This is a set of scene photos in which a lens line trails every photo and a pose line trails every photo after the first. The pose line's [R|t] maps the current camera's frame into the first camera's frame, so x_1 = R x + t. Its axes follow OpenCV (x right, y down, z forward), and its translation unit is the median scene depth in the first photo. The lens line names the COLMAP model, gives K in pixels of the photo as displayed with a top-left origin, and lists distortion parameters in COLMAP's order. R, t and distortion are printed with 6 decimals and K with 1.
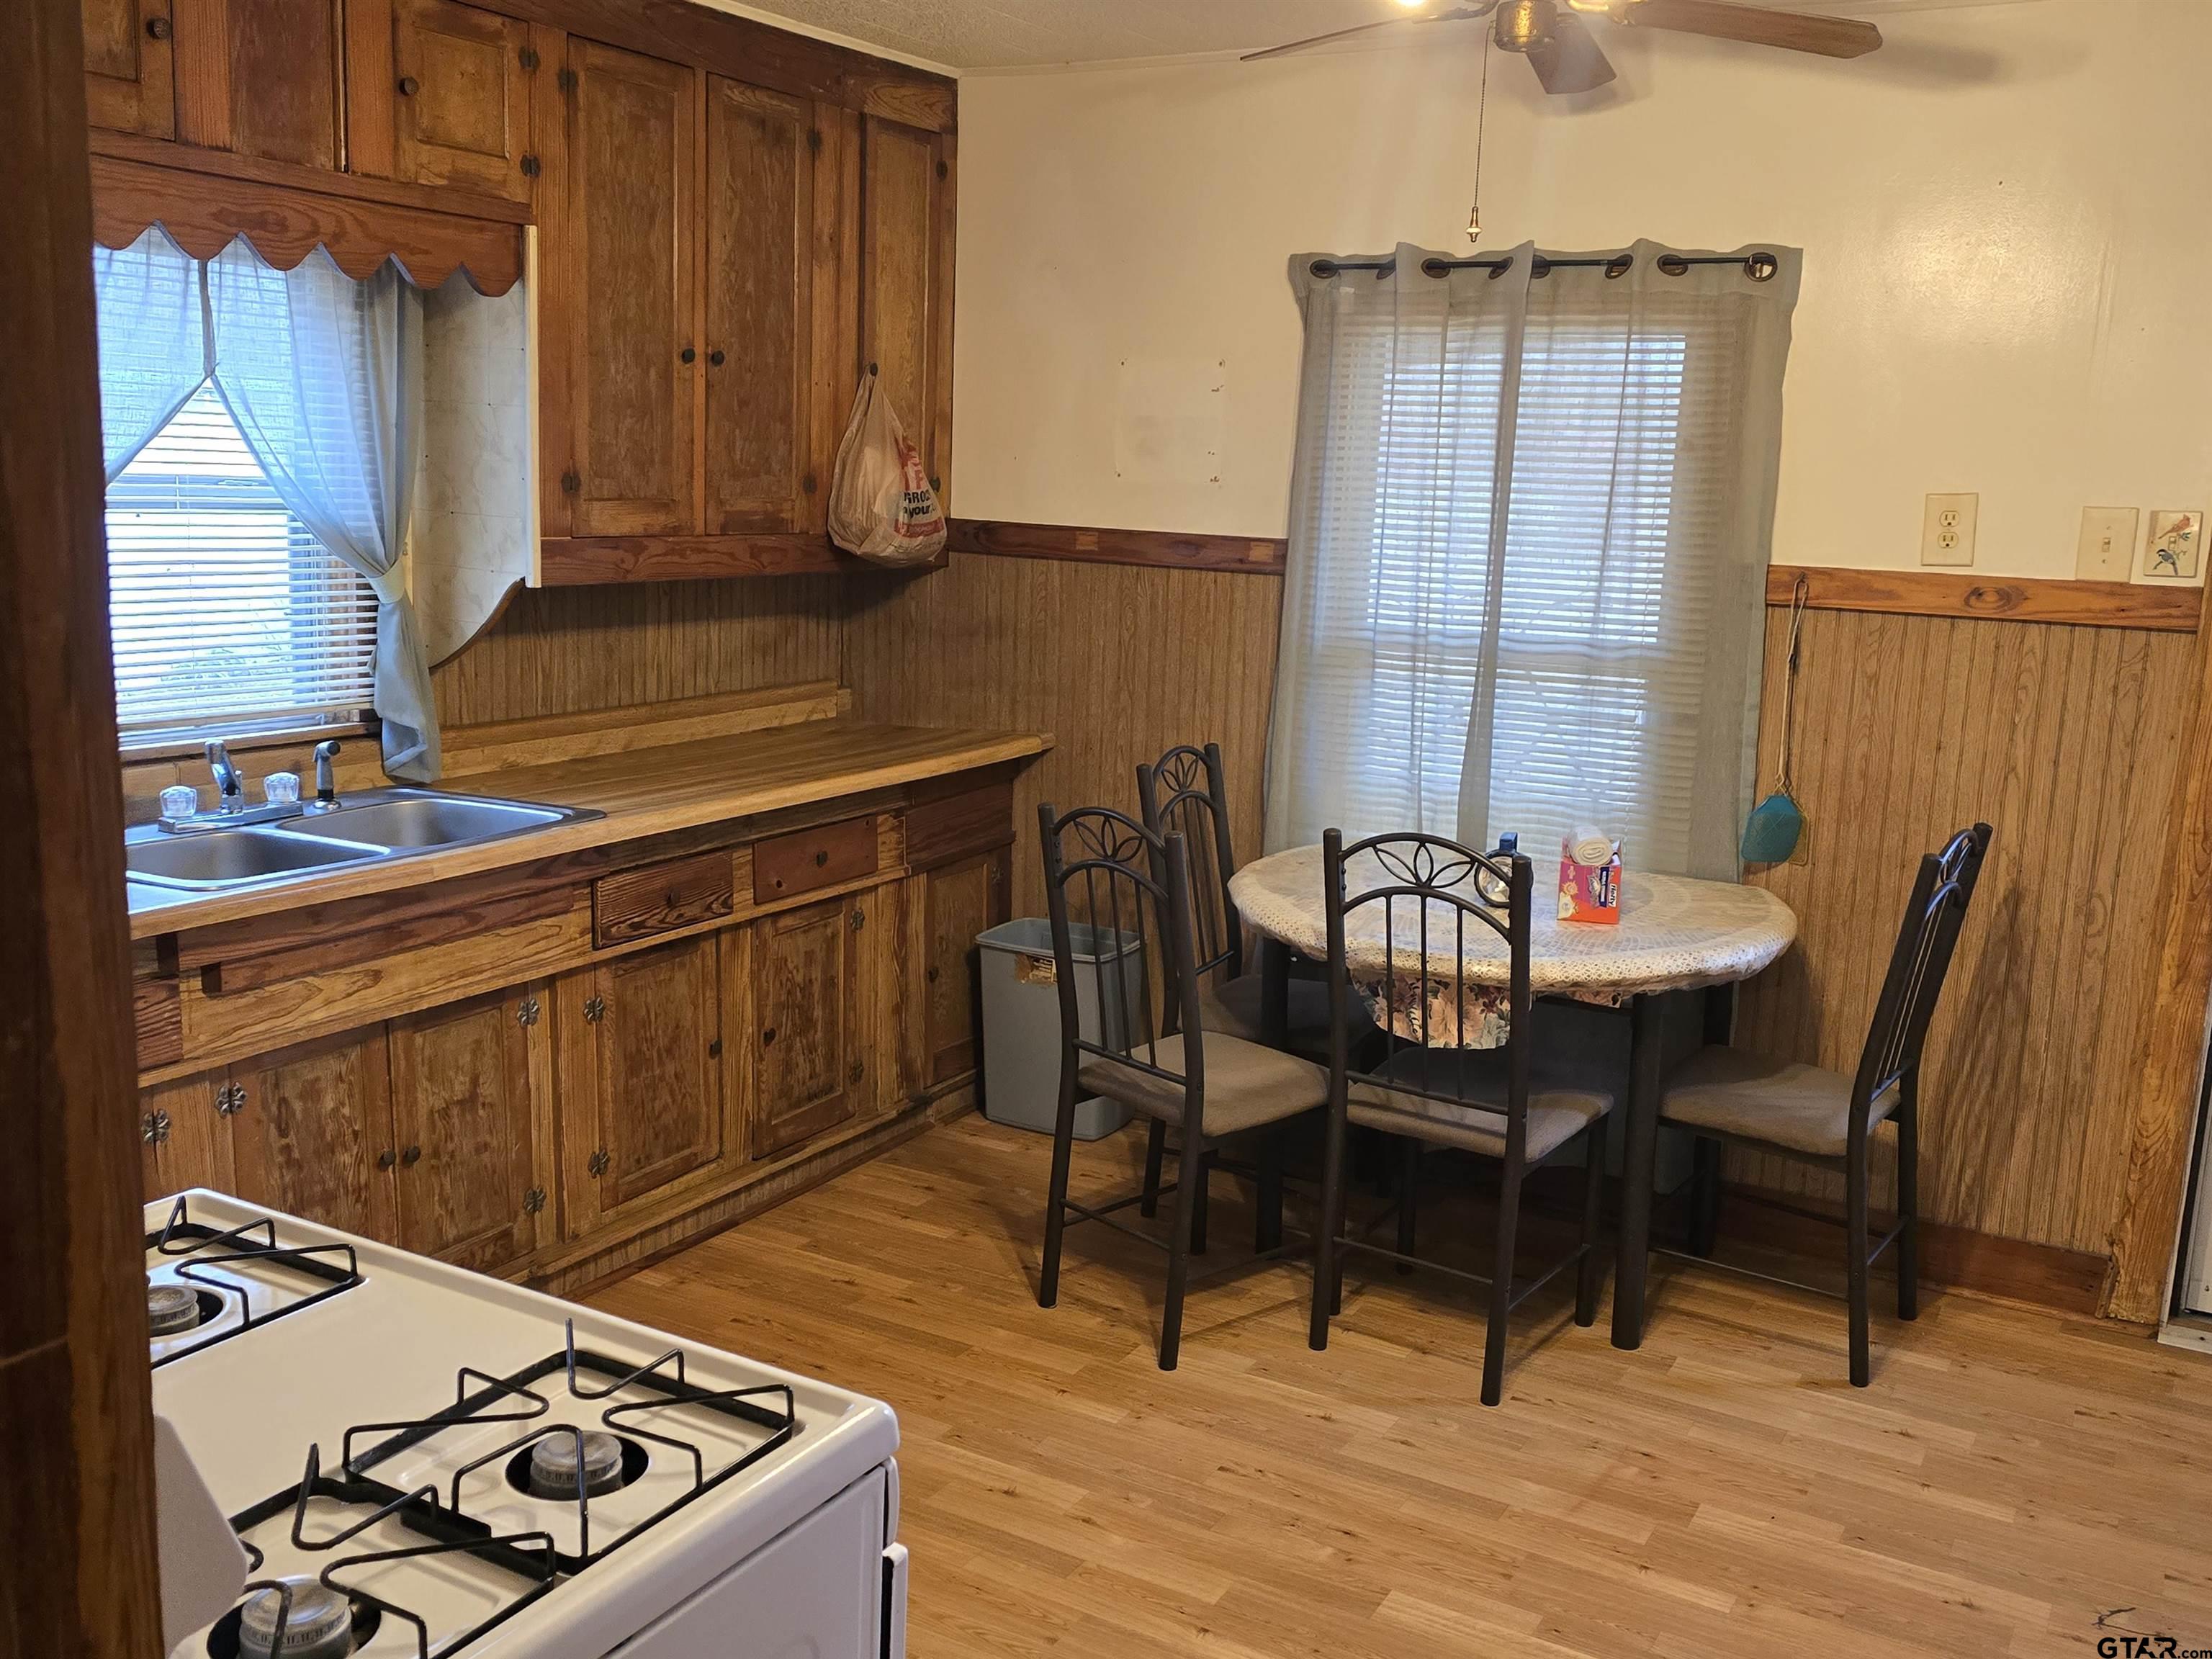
lens RADIAL K [[1987.7, 0, 1106.0], [0, 1987.7, 829.5], [0, 0, 1]] dist [0.045941, -0.102584]
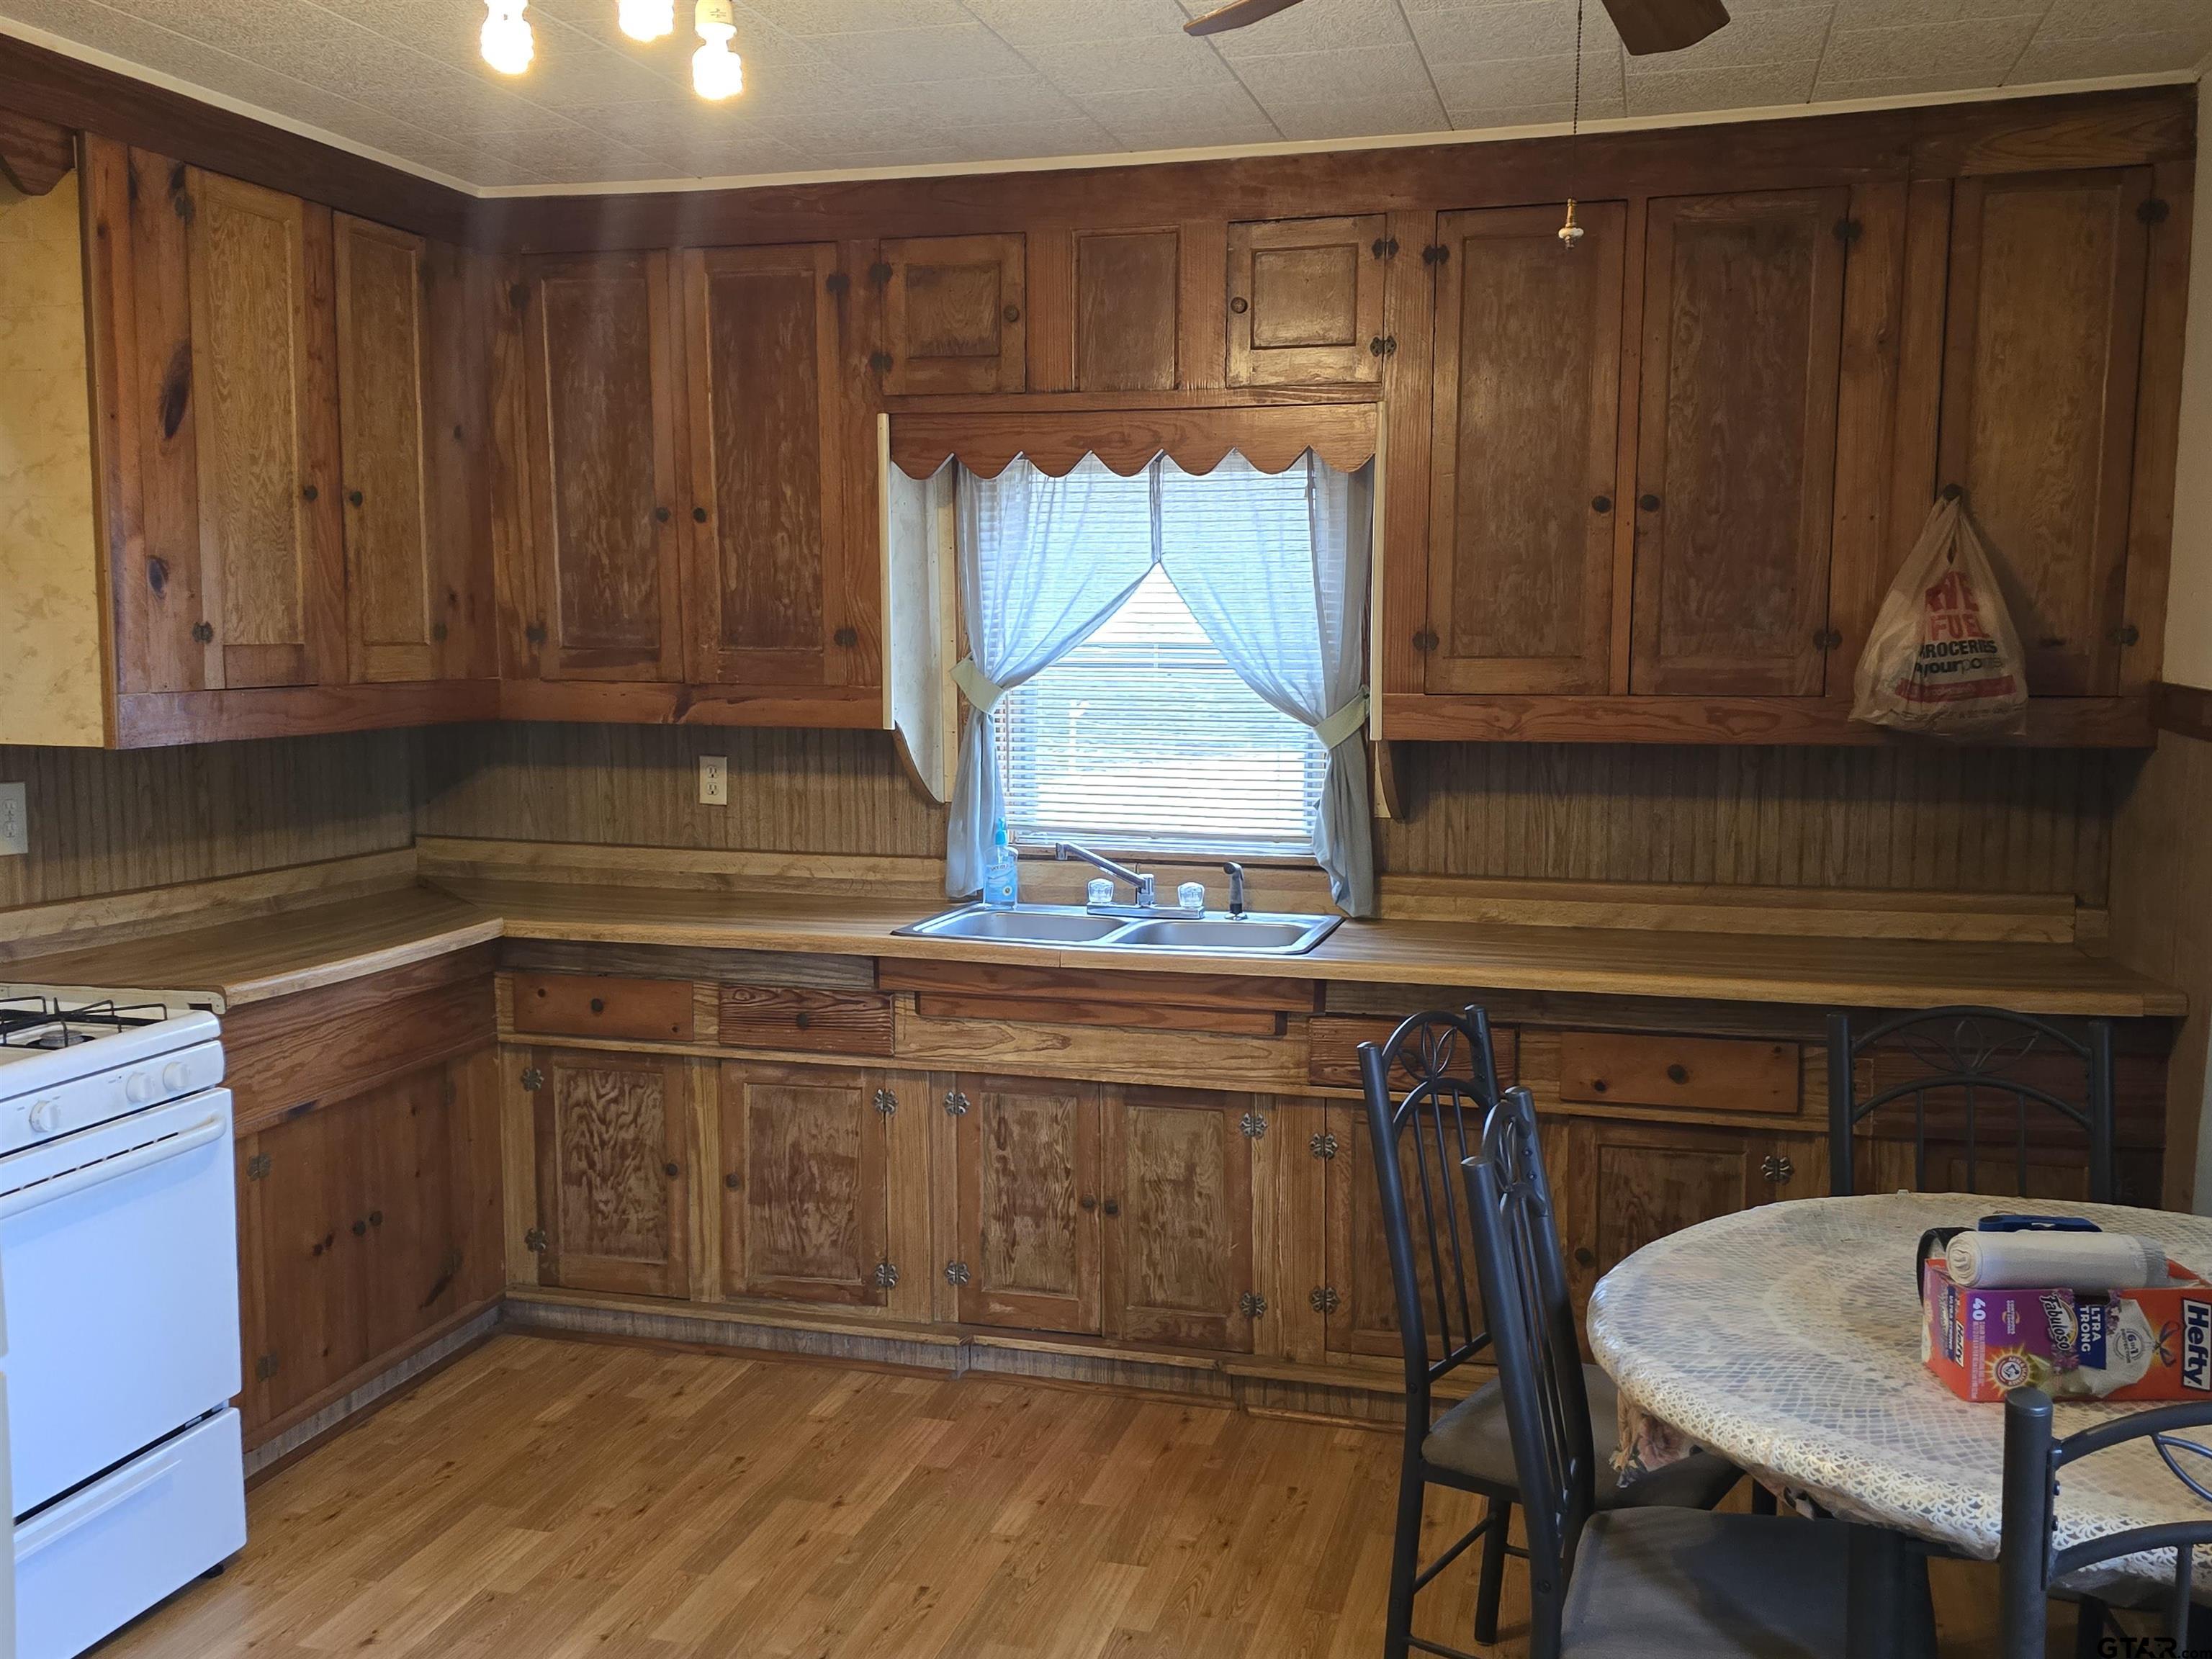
lens RADIAL K [[1945.3, 0, 1106.0], [0, 1945.3, 829.5], [0, 0, 1]] dist [0.073166, -0.116691]
pose [[0.237834, 0.064437, -0.969166, 0.704323], [-0.169549, 0.985232, 0.023898, -0.077799], [0.956393, 0.158638, 0.245247, 0.642424]]
